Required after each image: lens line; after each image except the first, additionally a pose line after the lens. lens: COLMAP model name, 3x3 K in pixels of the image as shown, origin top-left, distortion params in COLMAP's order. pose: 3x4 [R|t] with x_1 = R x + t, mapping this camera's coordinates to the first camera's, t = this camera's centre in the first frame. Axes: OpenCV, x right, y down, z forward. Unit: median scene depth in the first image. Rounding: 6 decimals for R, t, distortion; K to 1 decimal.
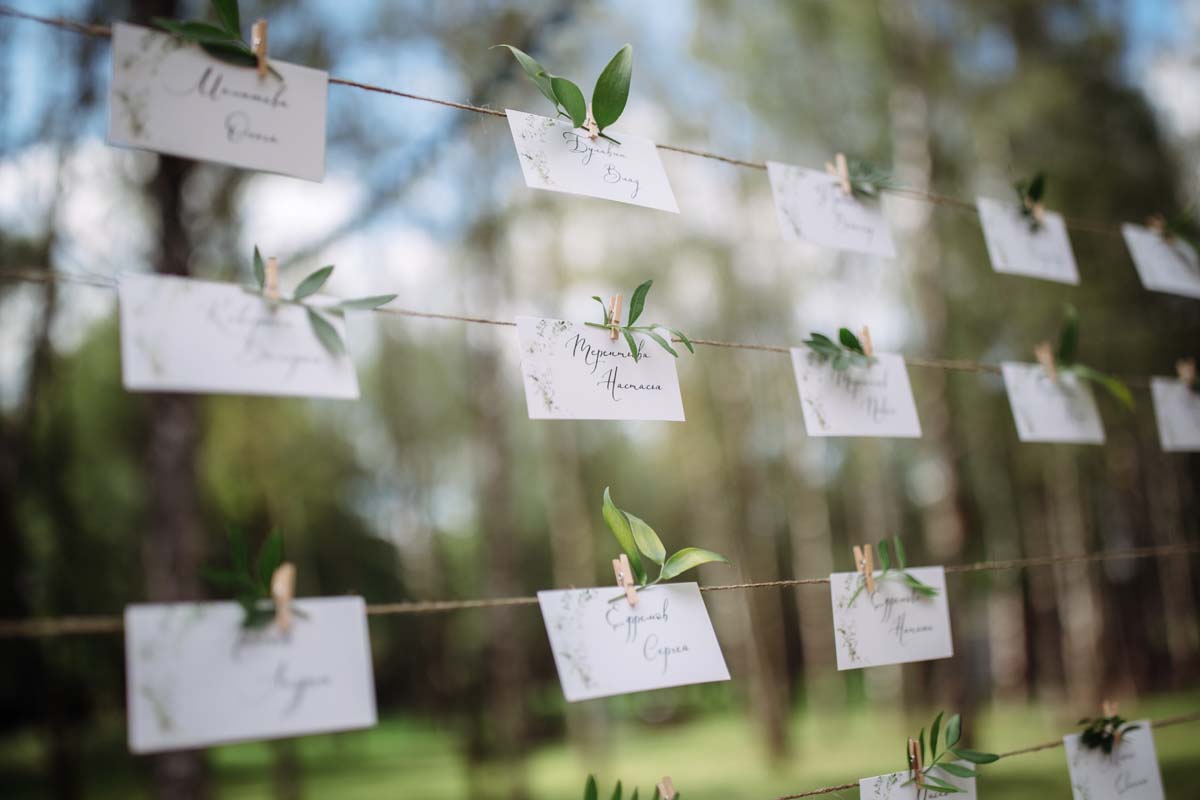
lens RADIAL K [[1162.1, 0, 600.0], [0, 1162.1, 400.0], [0, 0, 1]] dist [-0.010898, -0.014820]
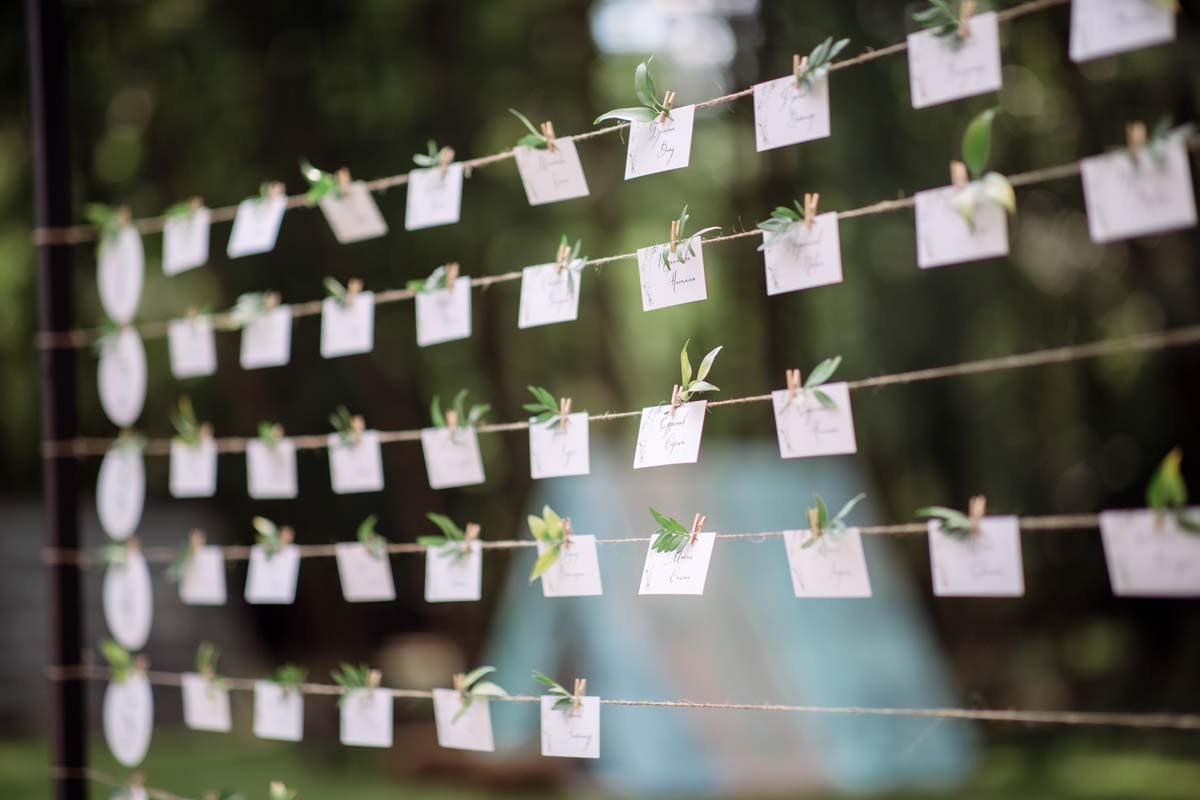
lens RADIAL K [[3017.0, 0, 600.0], [0, 3017.0, 400.0], [0, 0, 1]] dist [0.134247, -0.508548]
pose [[-0.014358, 0.050163, -0.998638, 3.792830], [0.270813, 0.961607, 0.044409, -0.062840], [0.962525, -0.269807, -0.027391, 0.861606]]
